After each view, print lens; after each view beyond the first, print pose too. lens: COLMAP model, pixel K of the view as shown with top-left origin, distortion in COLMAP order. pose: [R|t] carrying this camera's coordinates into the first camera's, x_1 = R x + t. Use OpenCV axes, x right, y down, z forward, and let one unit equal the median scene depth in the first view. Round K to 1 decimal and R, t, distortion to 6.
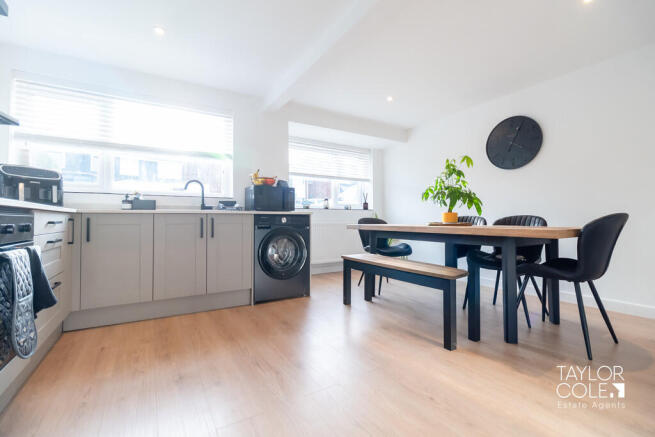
lens RADIAL K [[288.3, 0, 328.0], [0, 288.3, 214.7], [0, 0, 1]] dist [-0.001355, -0.000001]
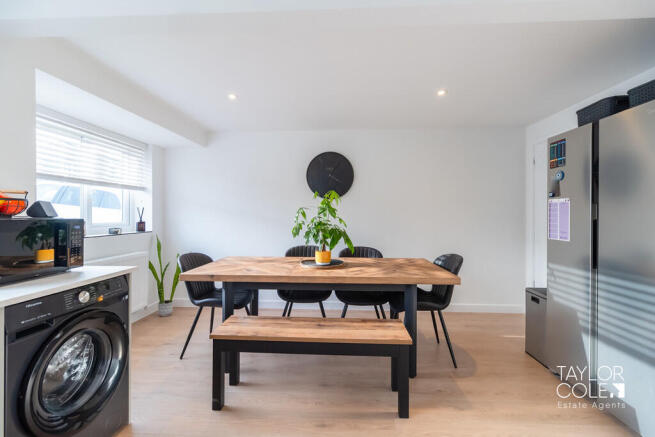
lens RADIAL K [[288.3, 0, 328.0], [0, 288.3, 214.7], [0, 0, 1]] dist [-0.001355, -0.000001]
pose [[0.569279, -0.000843, 0.822144, -0.254038], [-0.015637, 0.999807, 0.011853, -0.103131], [-0.821995, -0.019604, 0.569157, 0.348317]]
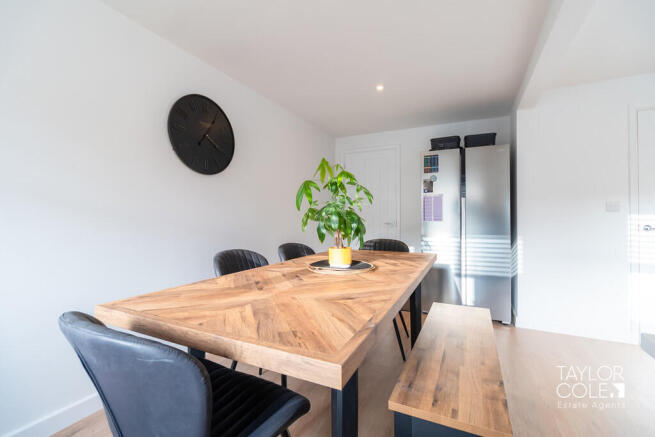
lens RADIAL K [[288.3, 0, 328.0], [0, 288.3, 214.7], [0, 0, 1]] dist [-0.001355, -0.000001]
pose [[-0.546214, 0.009254, 0.837595, -0.070517], [-0.014410, 0.999687, -0.020443, -0.049422], [-0.837522, -0.023236, -0.545910, 1.039699]]
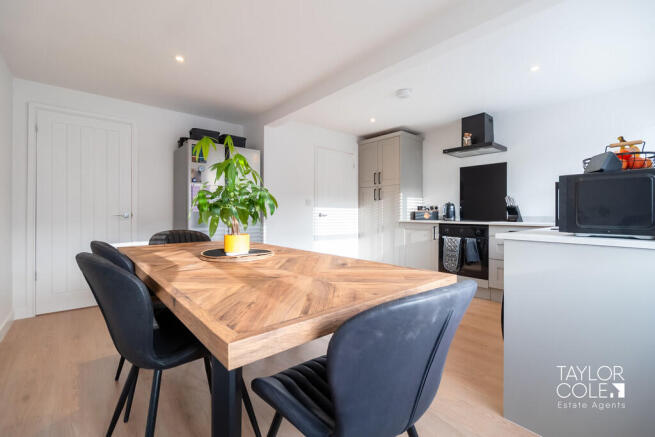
lens RADIAL K [[288.3, 0, 328.0], [0, 288.3, 214.7], [0, 0, 1]] dist [-0.001355, -0.000001]
pose [[-0.984795, 0.001358, -0.173714, 0.259267], [0.003686, 0.999908, -0.013080, -0.028578], [0.173680, -0.013521, -0.984709, 1.228956]]
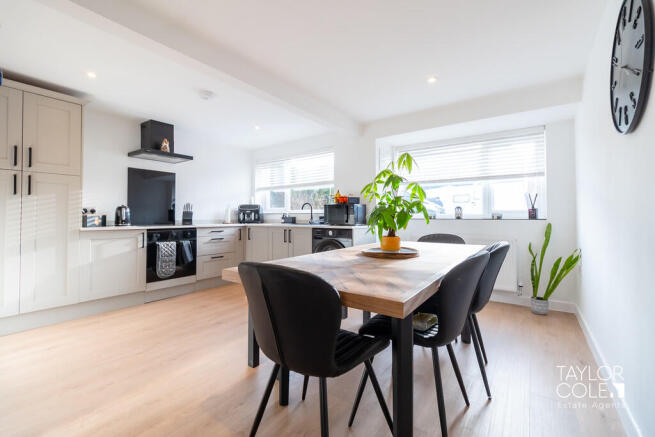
lens RADIAL K [[282.4, 0, 328.4], [0, 282.4, 214.4], [0, 0, 1]] dist [0.000097, 0.000032]
pose [[0.397928, -0.006467, -0.917394, 0.766338], [0.014196, 0.999899, -0.000891, -0.048090], [0.917307, -0.012669, 0.397980, 0.432352]]
